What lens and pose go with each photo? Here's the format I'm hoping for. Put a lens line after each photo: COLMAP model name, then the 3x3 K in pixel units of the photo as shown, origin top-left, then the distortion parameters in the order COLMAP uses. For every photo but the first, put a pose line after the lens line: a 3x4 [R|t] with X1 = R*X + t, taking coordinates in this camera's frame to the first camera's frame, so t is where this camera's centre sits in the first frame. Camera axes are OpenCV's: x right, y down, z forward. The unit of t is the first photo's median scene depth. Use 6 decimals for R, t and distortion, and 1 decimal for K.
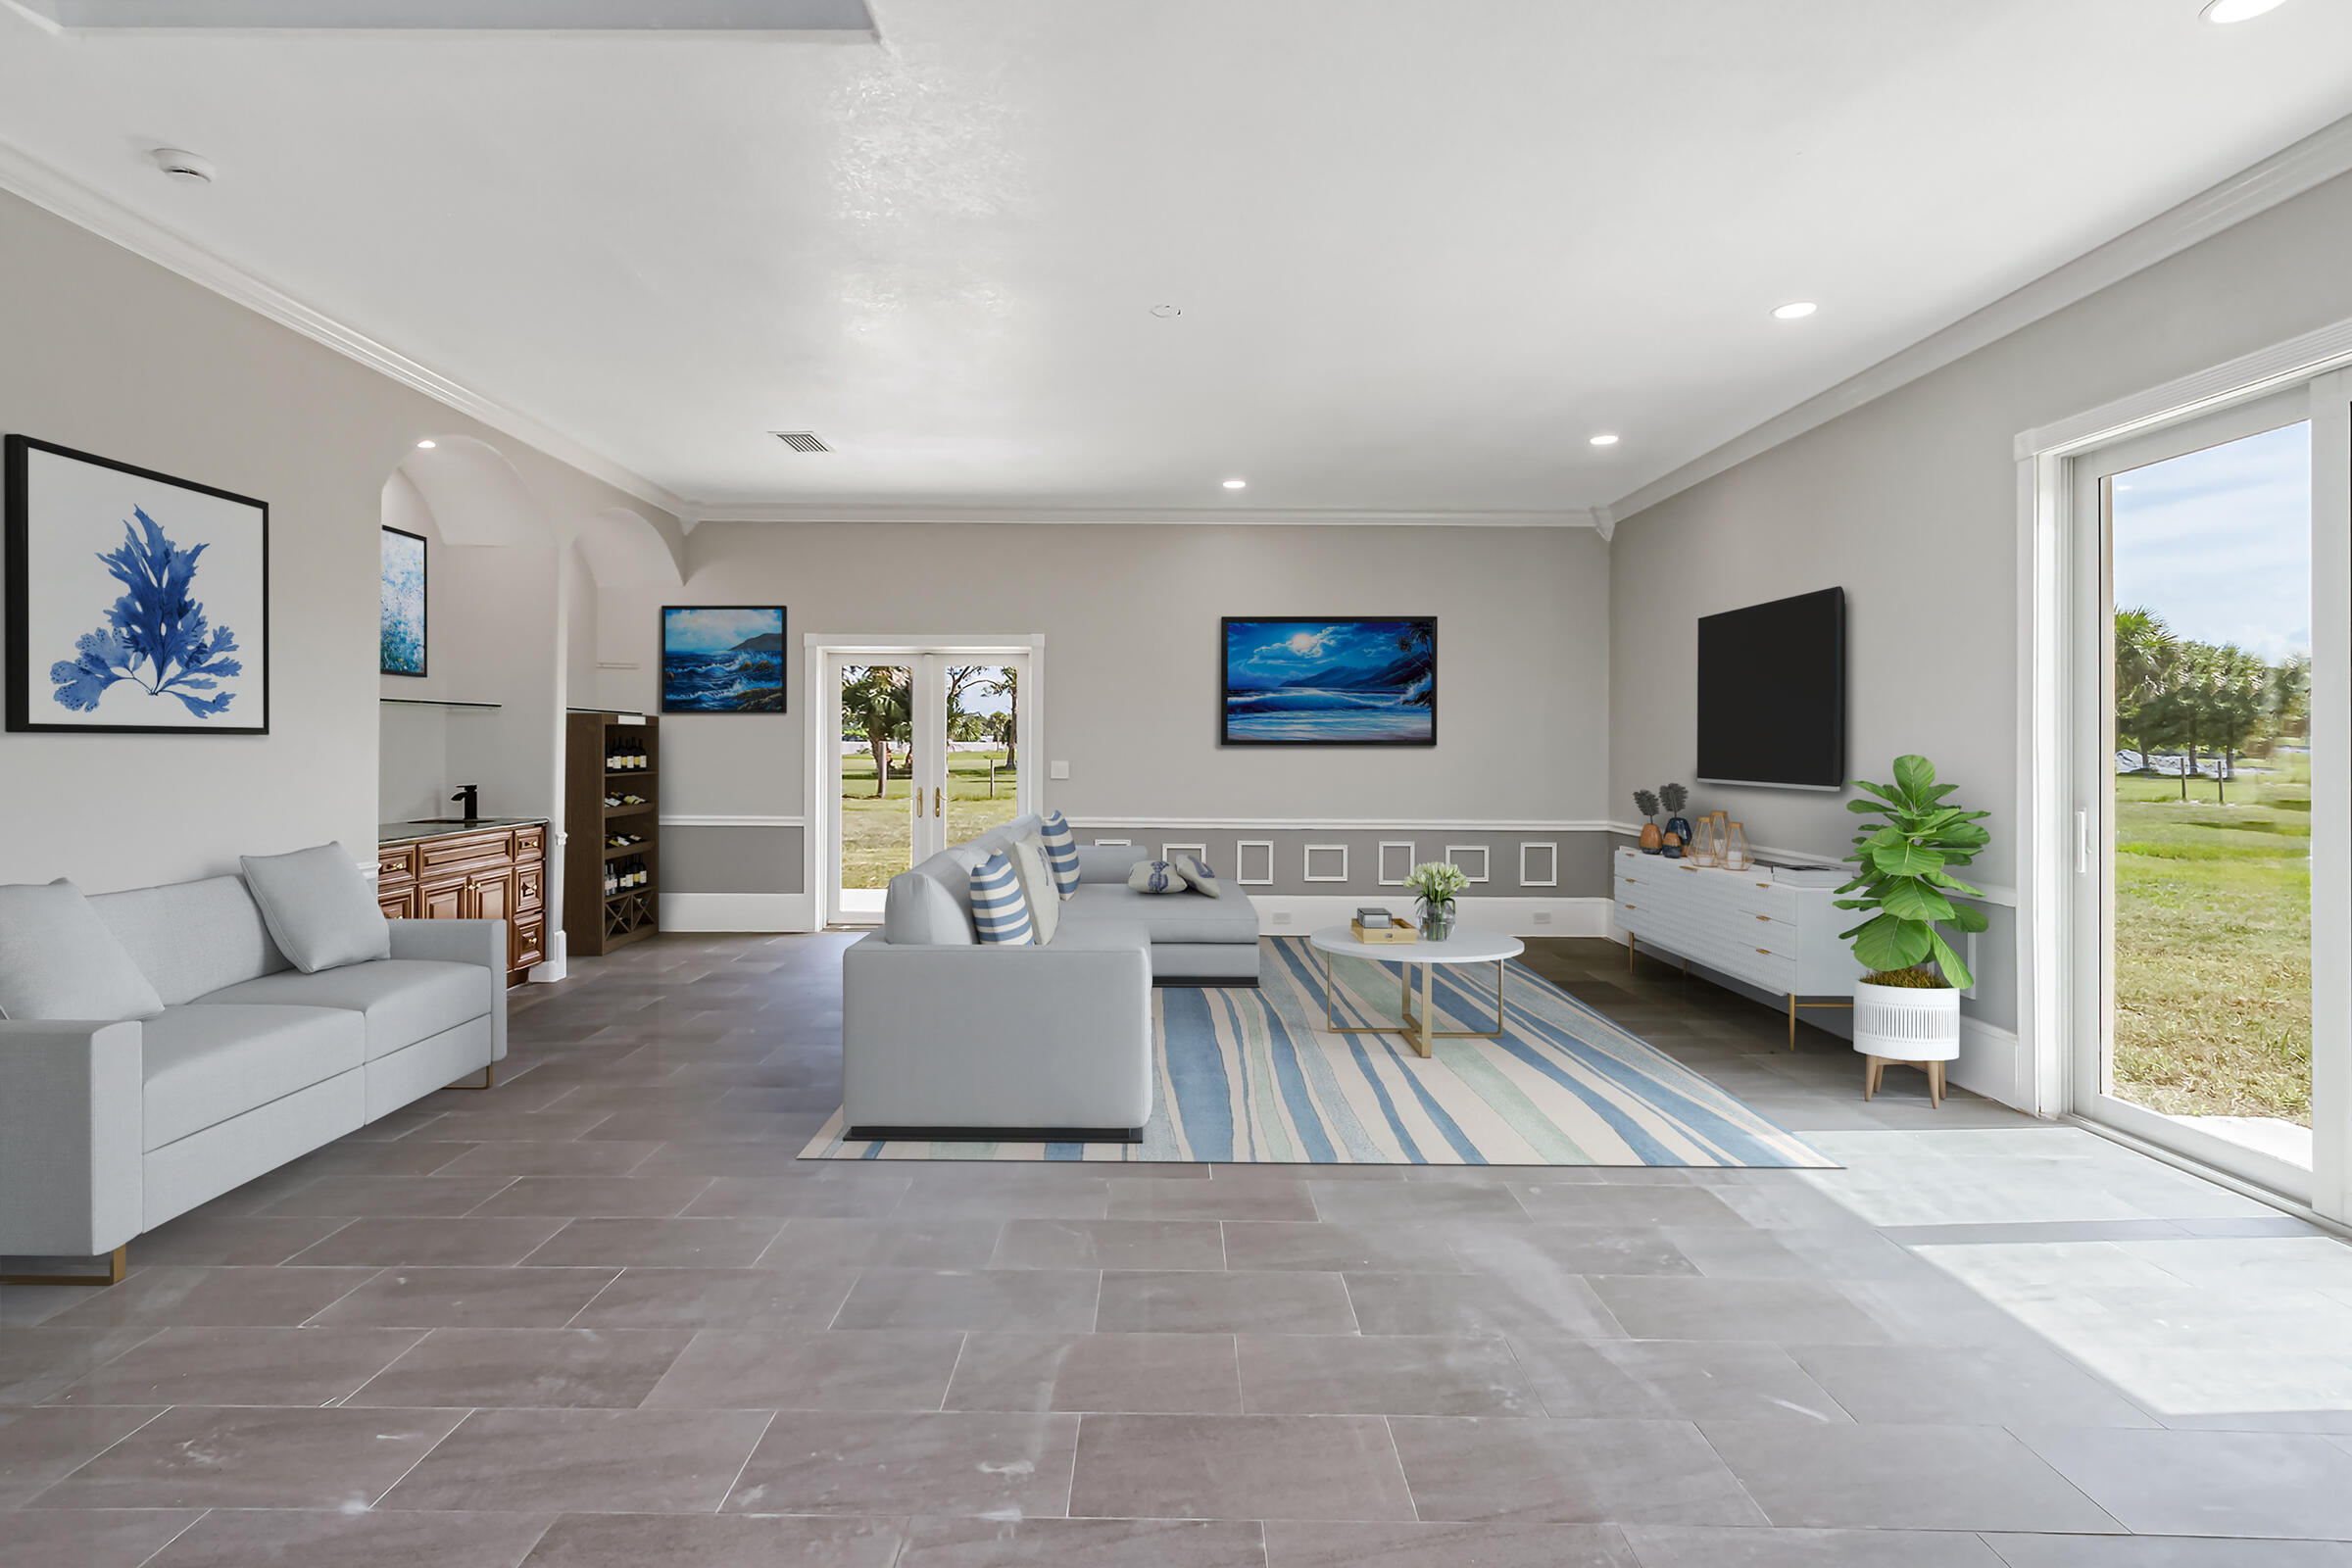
lens RADIAL K [[1122.1, 0, 1171.8], [0, 1122.1, 746.5], [0, 0, 1]] dist [0.001531, -0.000241]
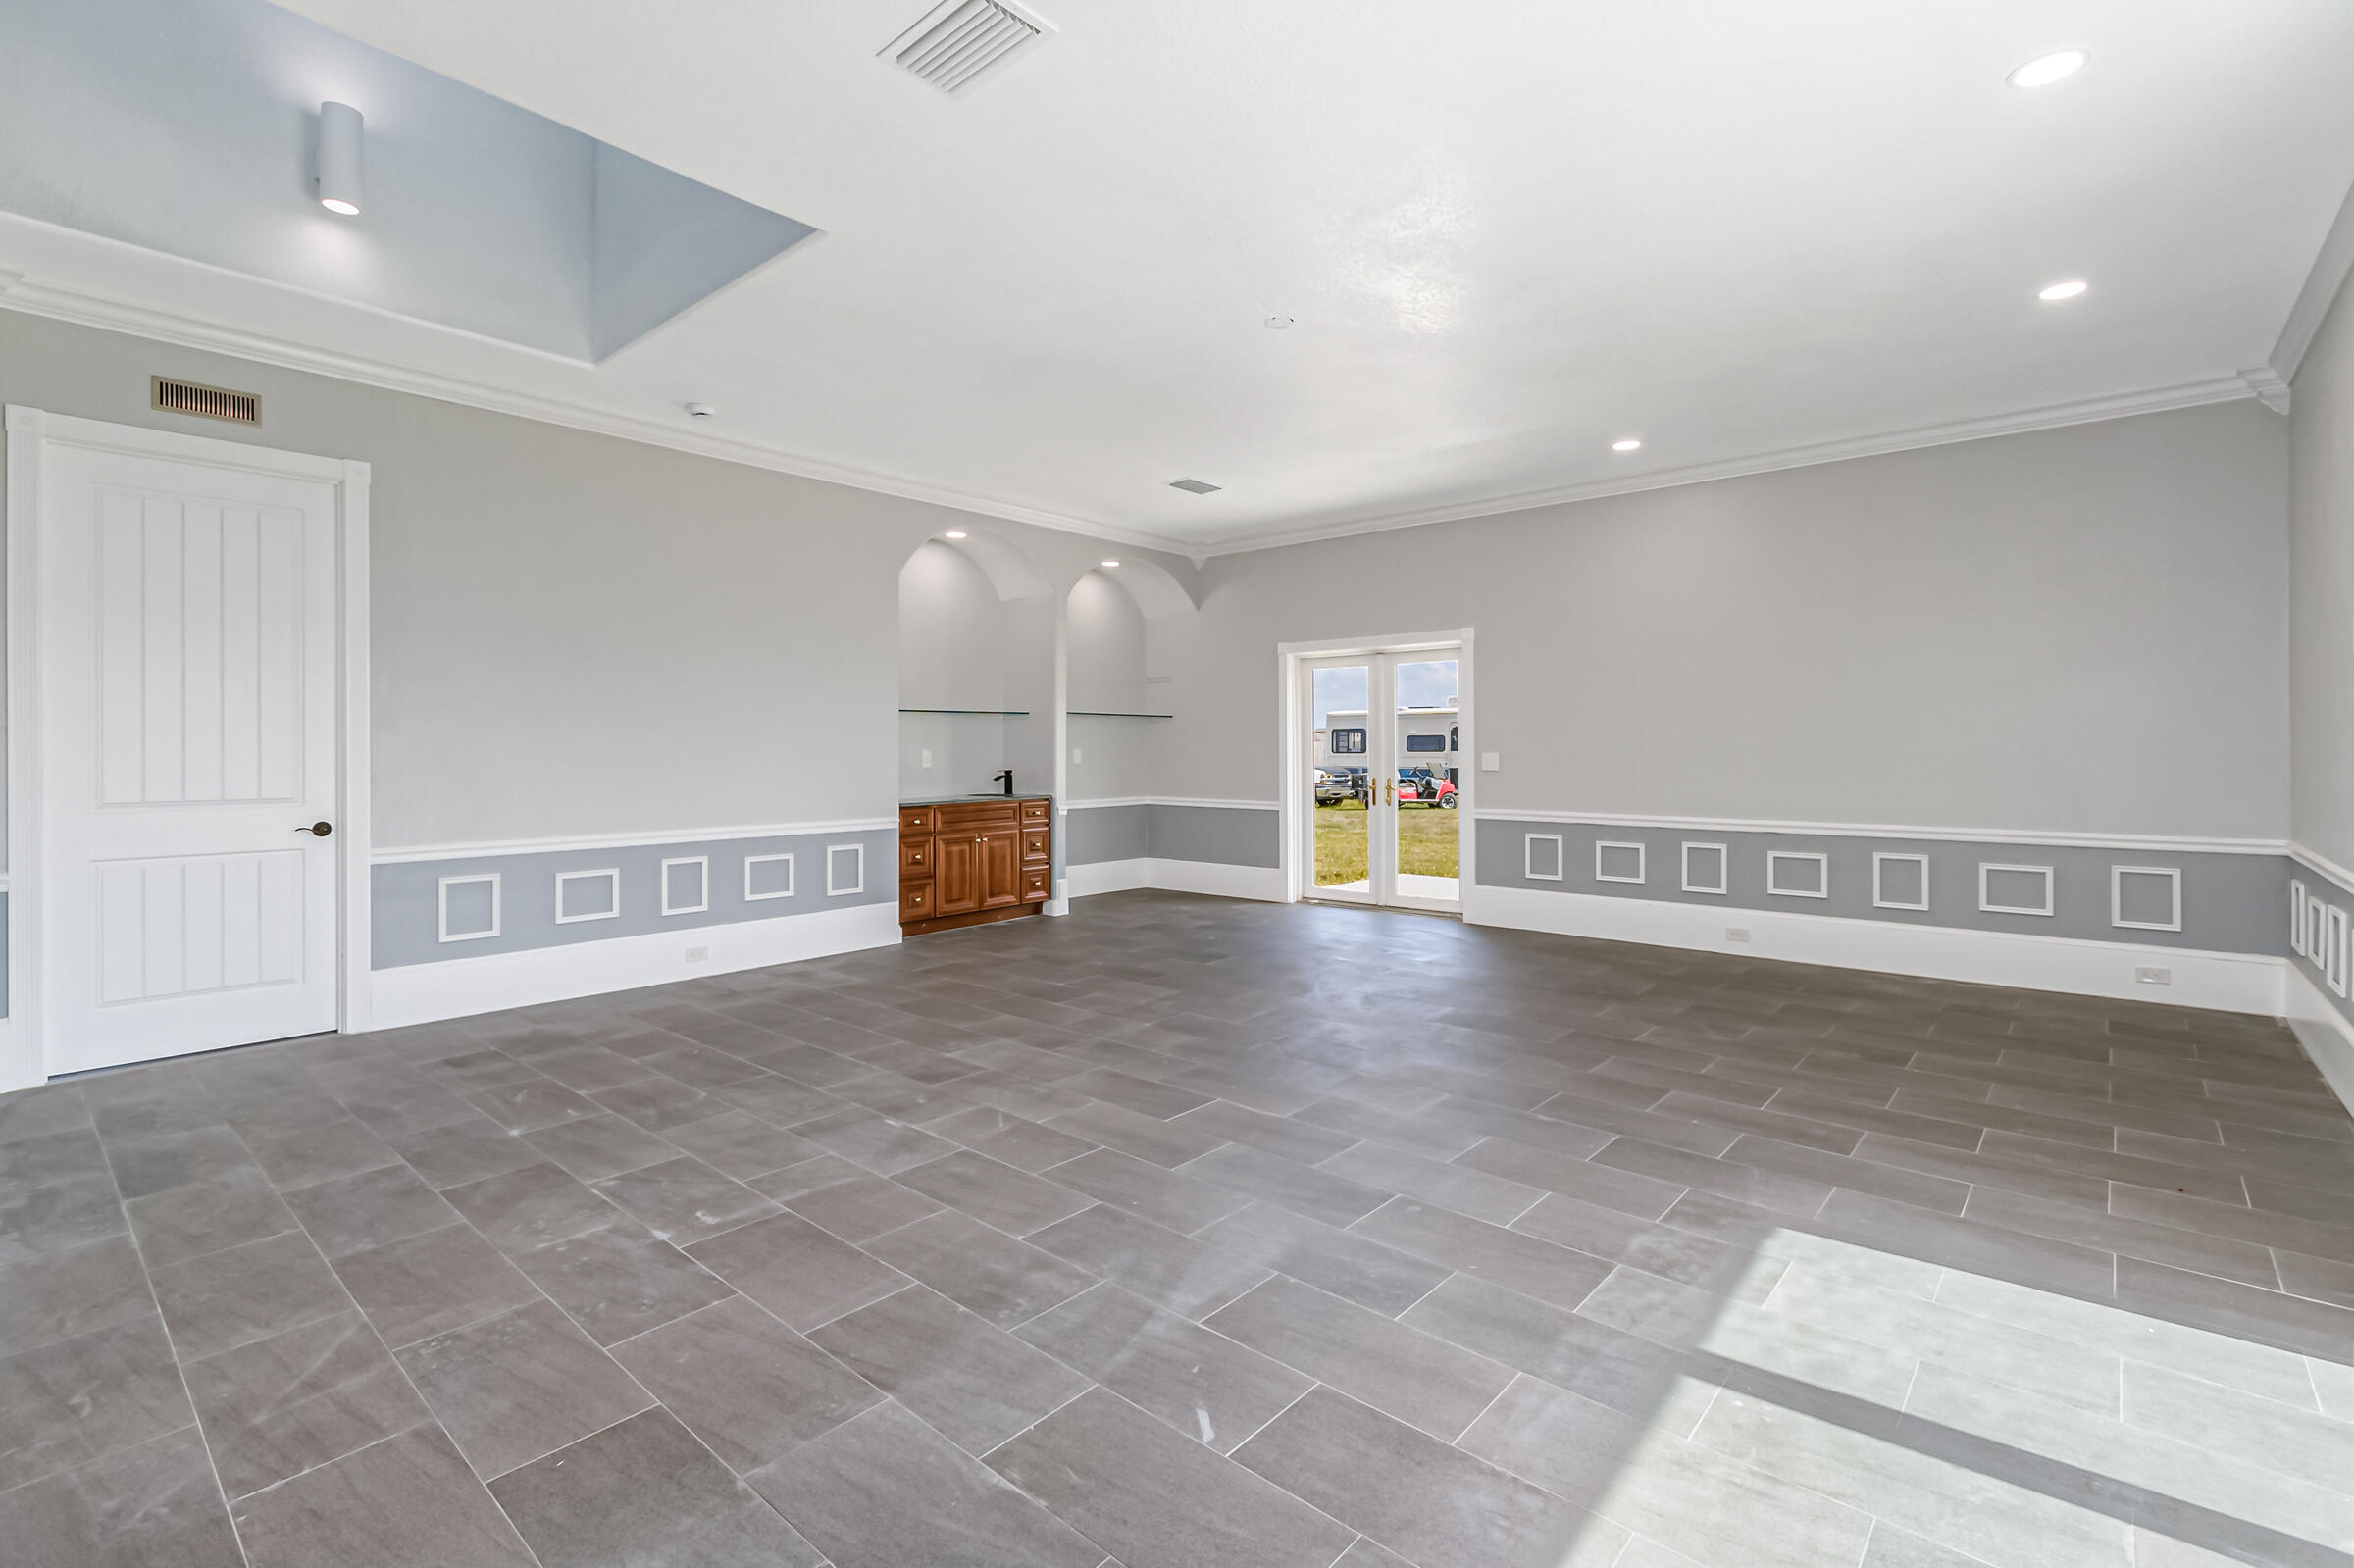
lens RADIAL K [[1089.2, 0, 1169.5], [0, 1089.2, 746.1], [0, 0, 1]] dist [0.004812, 0.000936]
pose [[0.745465, -0.007834, -0.666499, 0.630363], [0.006845, 0.999968, -0.004098, 0.017332], [0.666510, -0.001507, 0.745495, 0.169025]]
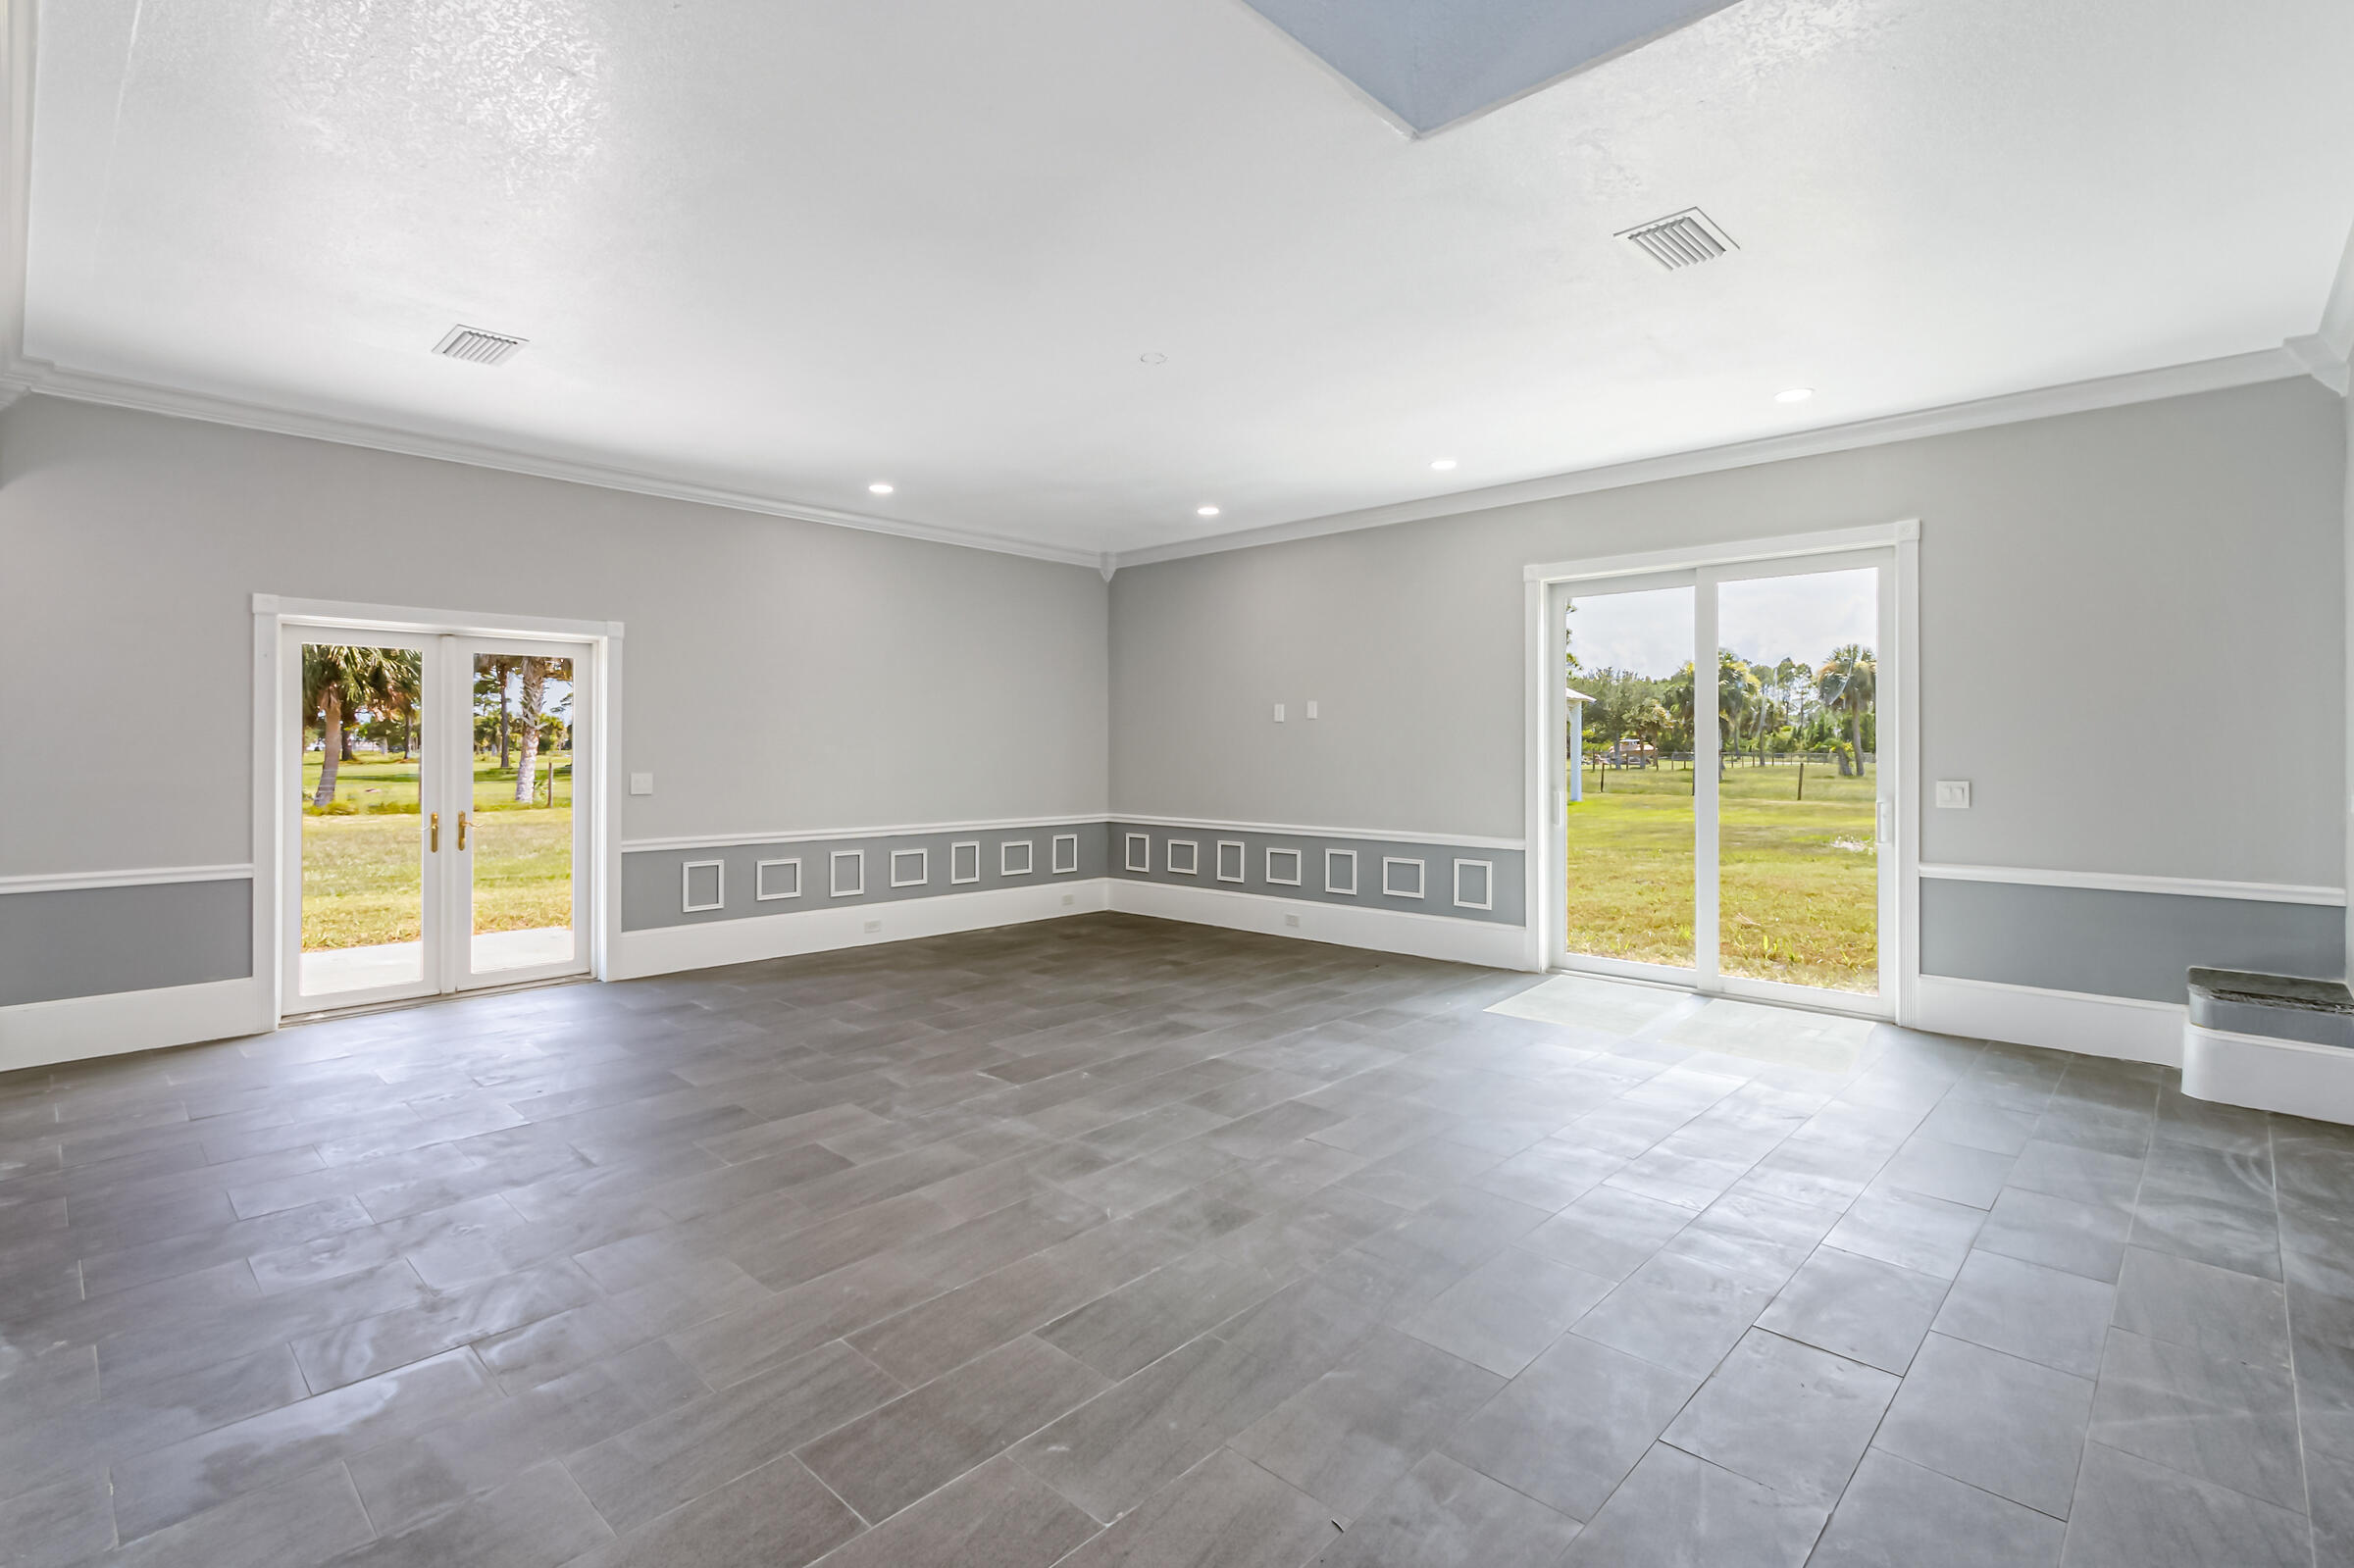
lens RADIAL K [[1089.2, 0, 1169.5], [0, 1089.2, 746.1], [0, 0, 1]] dist [0.004812, 0.000936]
pose [[0.691063, -0.002528, 0.722790, -0.793283], [0.001984, 0.999997, 0.001601, -0.014956], [-0.722791, 0.000328, 0.691066, 0.274246]]
